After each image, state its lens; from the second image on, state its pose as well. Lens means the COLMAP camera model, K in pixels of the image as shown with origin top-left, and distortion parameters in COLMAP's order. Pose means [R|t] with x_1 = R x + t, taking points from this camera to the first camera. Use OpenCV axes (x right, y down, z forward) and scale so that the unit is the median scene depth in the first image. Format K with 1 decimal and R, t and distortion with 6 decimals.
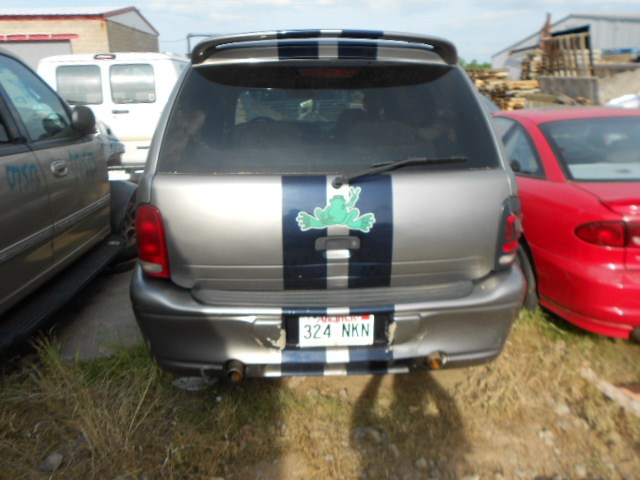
lens RADIAL K [[514.7, 0, 319.4], [0, 514.7, 239.7], [0, 0, 1]] dist [0.013066, -0.011474]
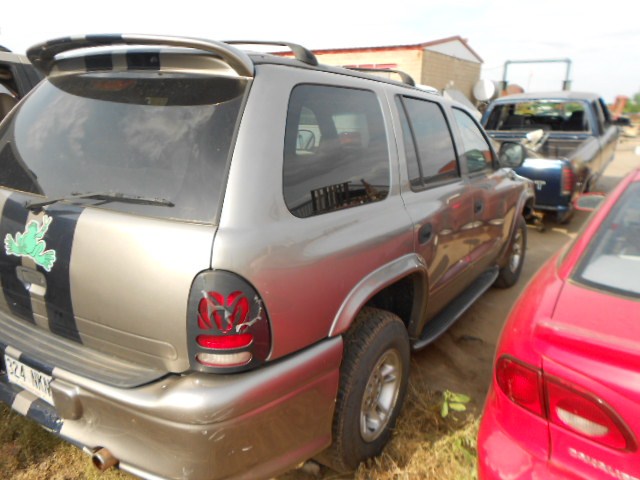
lens RADIAL K [[514.7, 0, 318.7], [0, 514.7, 237.7], [0, 0, 1]] dist [0.013066, -0.011474]
pose [[0.798585, 0.176513, -0.575417, 0.094133], [-0.207140, 0.978230, 0.012602, -0.017395], [0.565115, 0.109129, 0.817763, 0.057201]]
